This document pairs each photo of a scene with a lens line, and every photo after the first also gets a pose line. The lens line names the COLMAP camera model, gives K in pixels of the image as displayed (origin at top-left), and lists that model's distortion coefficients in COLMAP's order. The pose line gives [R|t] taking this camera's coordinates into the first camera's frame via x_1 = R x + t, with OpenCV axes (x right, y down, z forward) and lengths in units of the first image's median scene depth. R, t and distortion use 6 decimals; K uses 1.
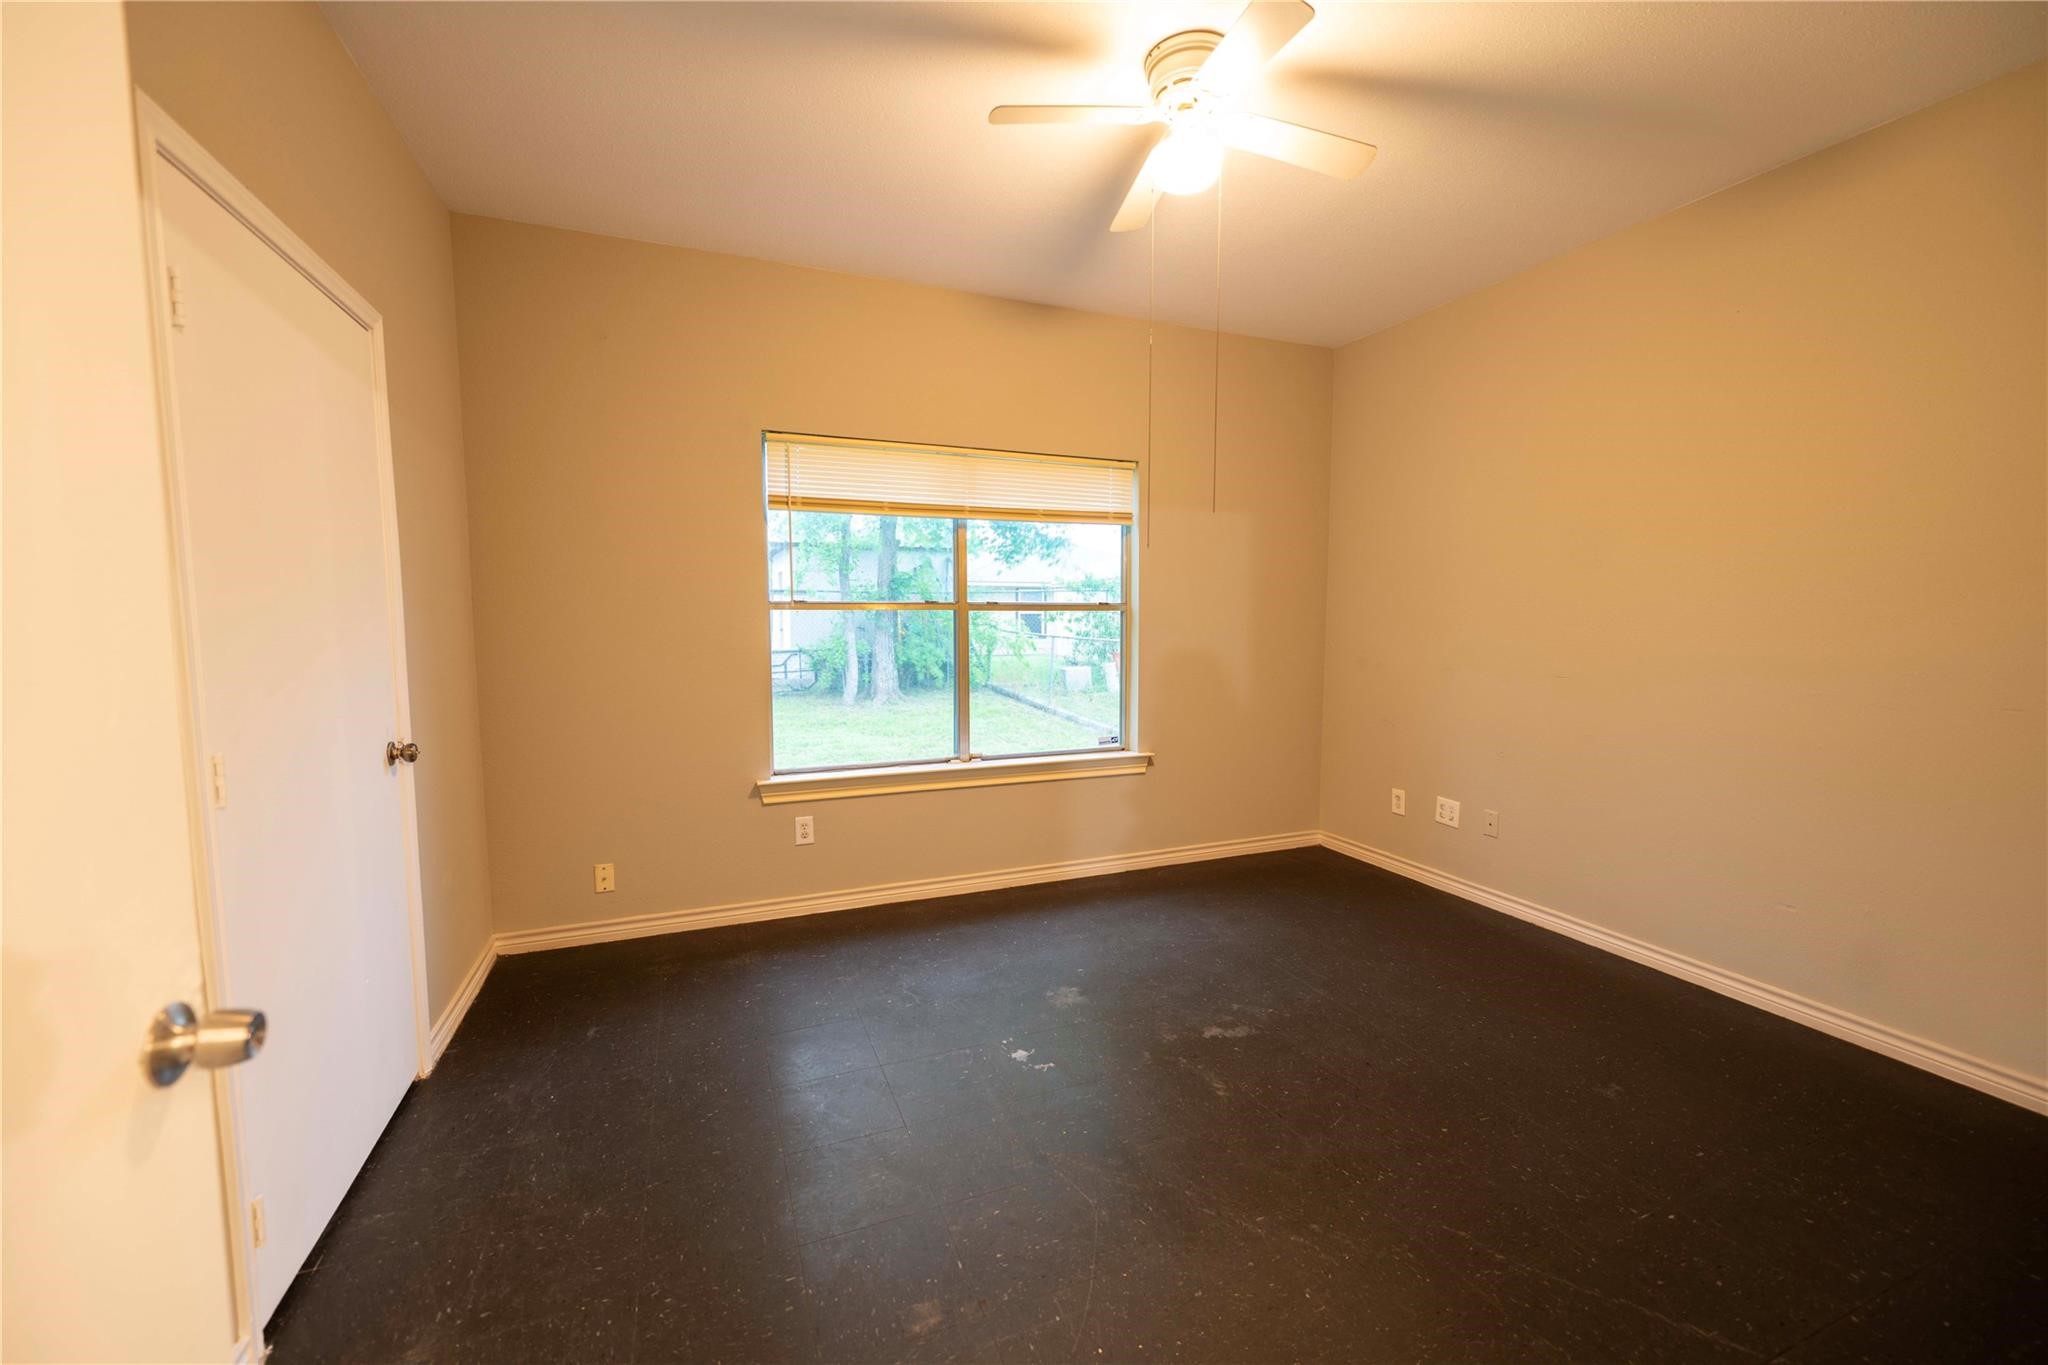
lens RADIAL K [[814.8, 0, 1007.5], [0, 814.8, 682.6], [0, 0, 1]] dist [0.001326, 0.000890]
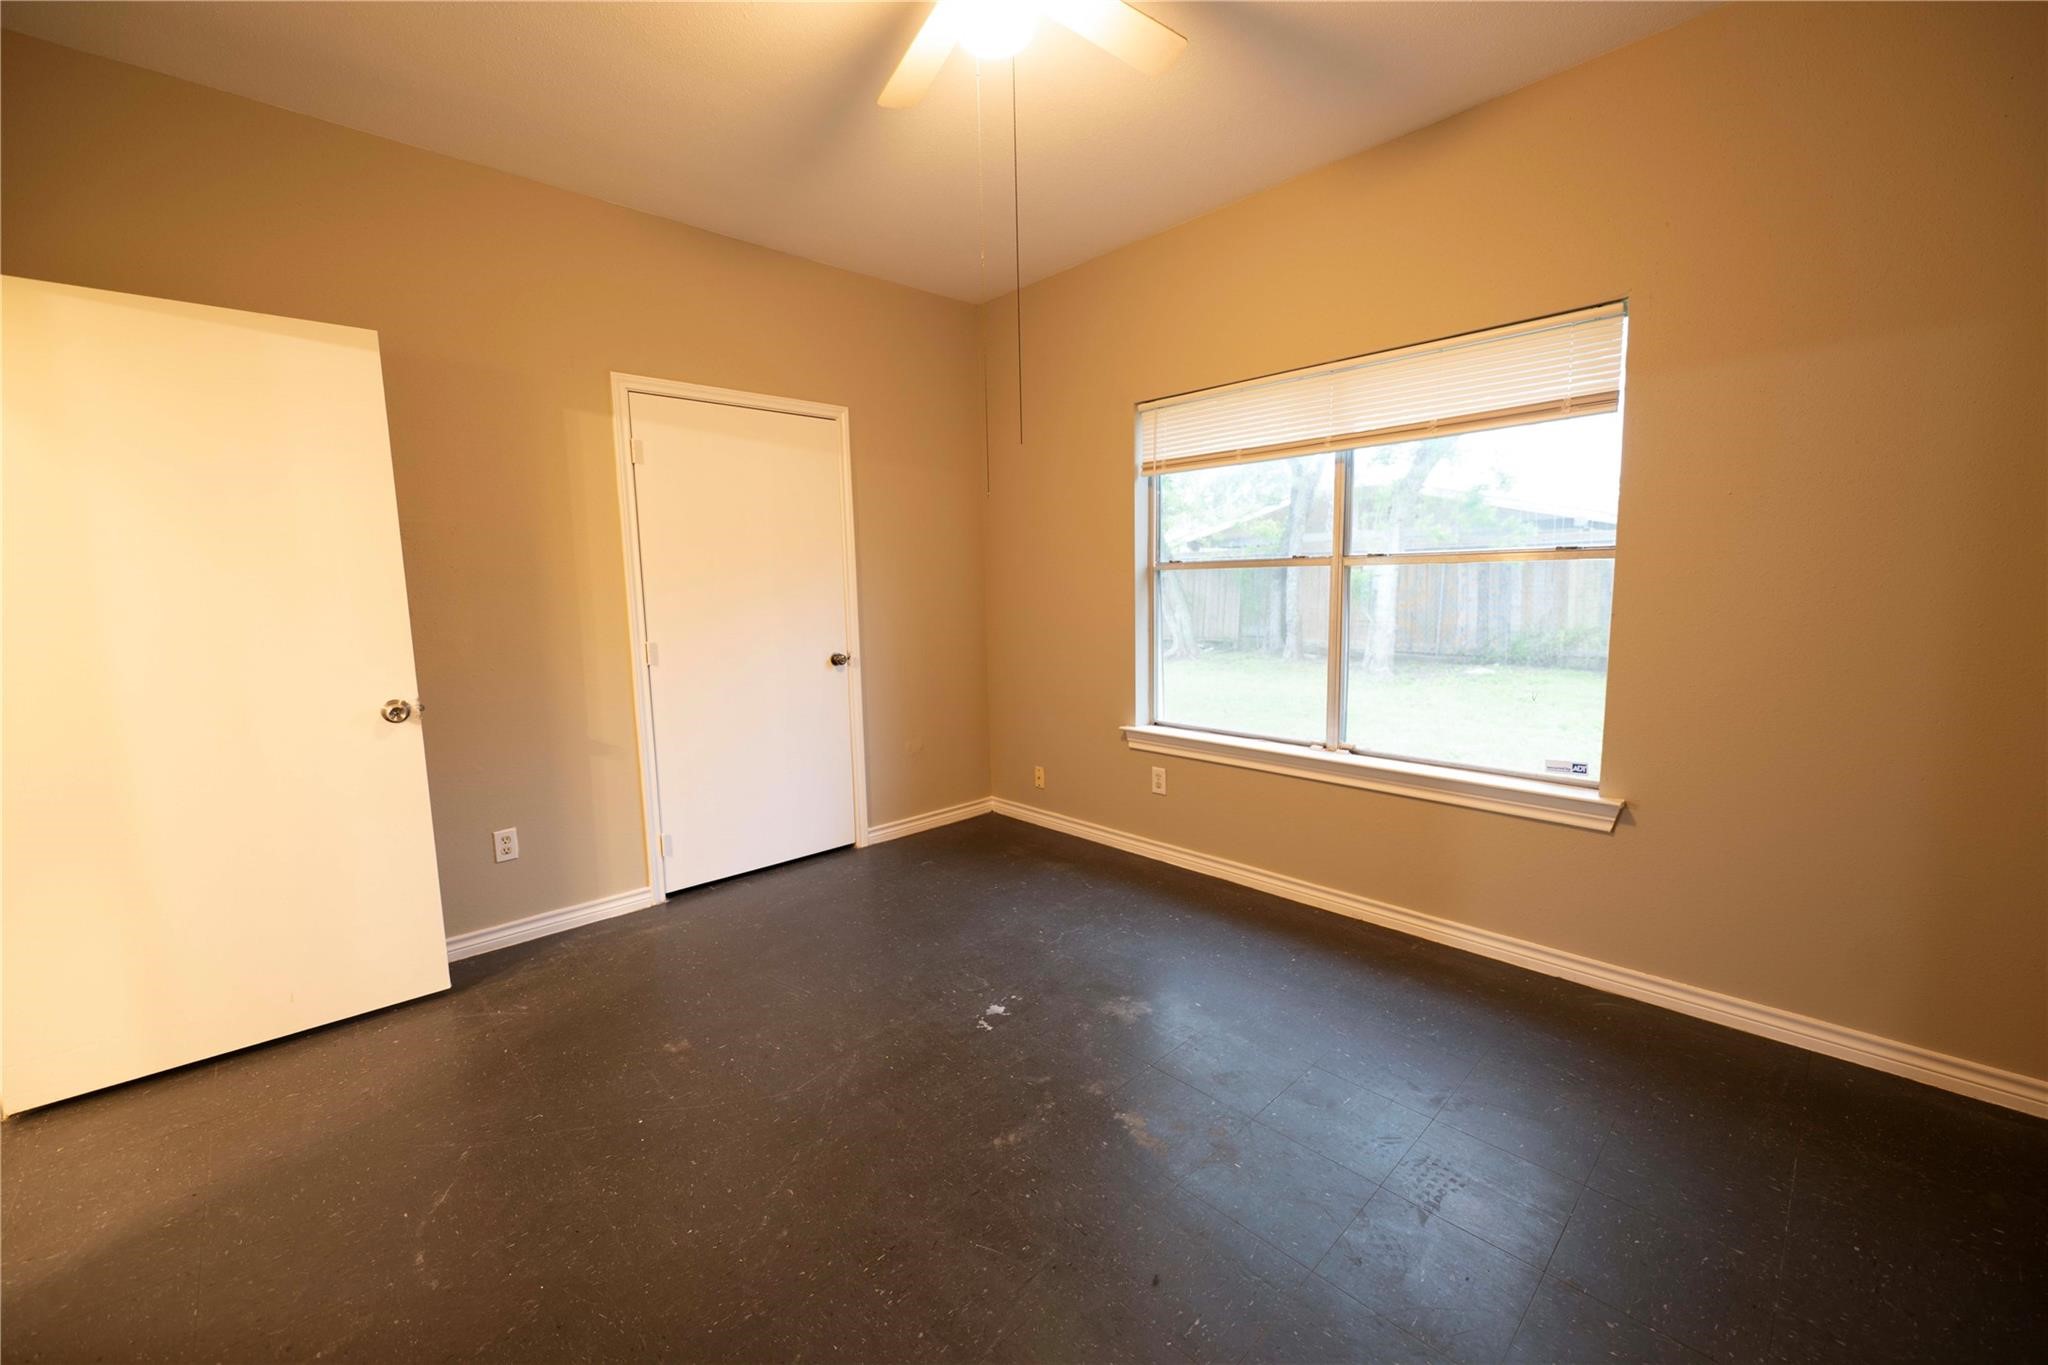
lens RADIAL K [[814.8, 0, 1041.2], [0, 814.8, 682.8], [0, 0, 1]] dist [0.001326, 0.000890]
pose [[0.367146, 0.111058, -0.923509, 0.615287], [-0.055615, 0.993691, 0.097388, -0.036337], [0.928499, 0.015605, 0.371007, 0.437321]]
